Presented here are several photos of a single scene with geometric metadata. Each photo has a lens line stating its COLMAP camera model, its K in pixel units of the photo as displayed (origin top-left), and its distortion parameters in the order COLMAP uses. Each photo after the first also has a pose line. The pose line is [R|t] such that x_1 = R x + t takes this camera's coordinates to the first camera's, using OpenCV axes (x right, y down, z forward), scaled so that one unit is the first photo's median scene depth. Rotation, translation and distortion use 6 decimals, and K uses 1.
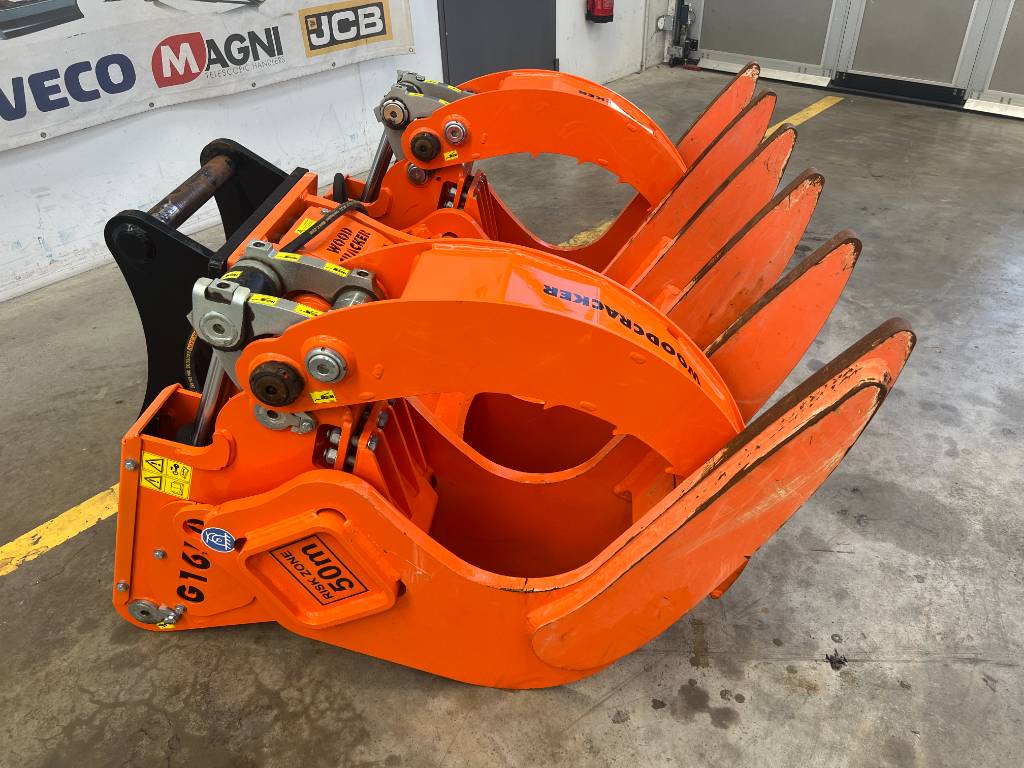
lens RADIAL K [[770.2, 0, 520.0], [0, 770.2, 386.3], [0, 0, 1]] dist [0.050448, -0.056987]
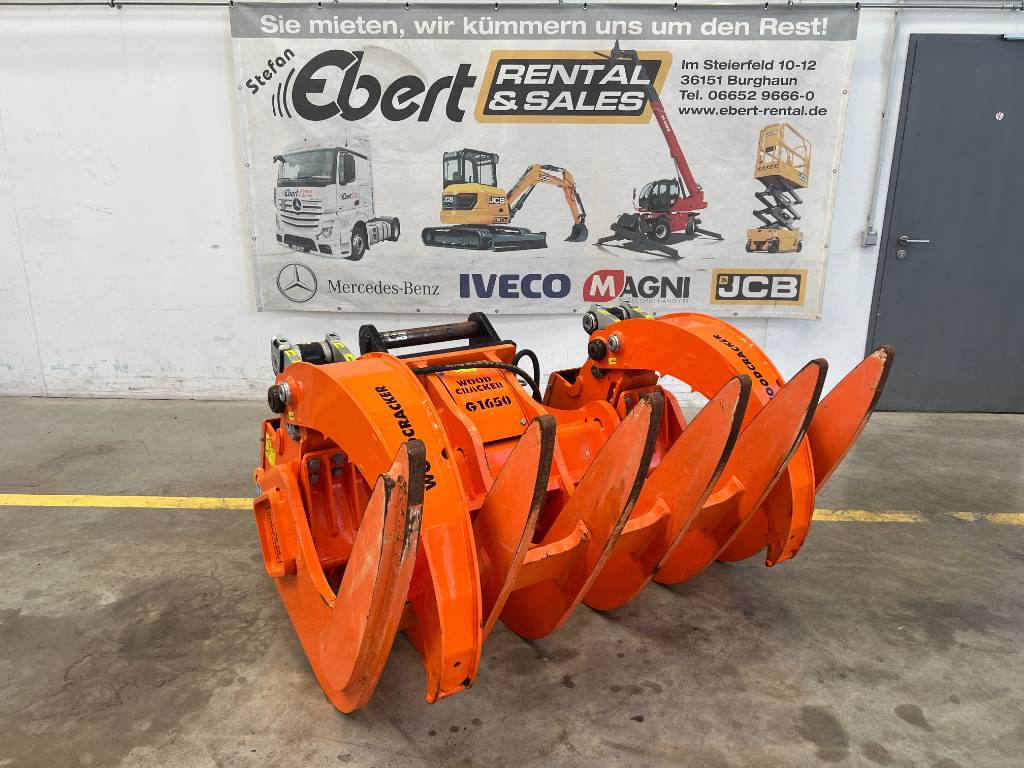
lens RADIAL K [[770.2, 0, 510.8], [0, 770.2, 385.3], [0, 0, 1]] dist [0.050448, -0.056987]
pose [[0.634262, 0.241743, -0.734351, 0.797799], [-0.466689, 0.876994, -0.114381, -0.047478], [0.616371, 0.415261, 0.669063, 0.086536]]
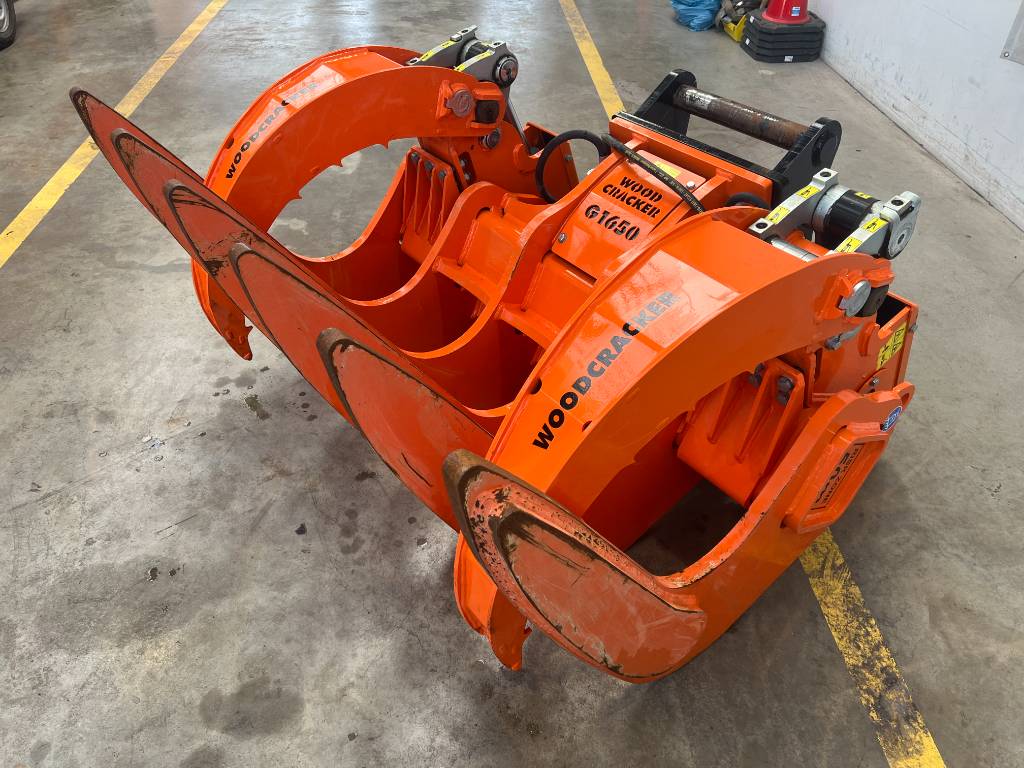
lens RADIAL K [[770.2, 0, 518.8], [0, 770.2, 393.7], [0, 0, 1]] dist [0.050448, -0.056987]
pose [[-0.709749, 0.461939, -0.531854, 0.511761], [-0.406535, 0.347999, 0.844764, -0.830734], [0.575314, 0.815788, -0.059198, 1.105444]]
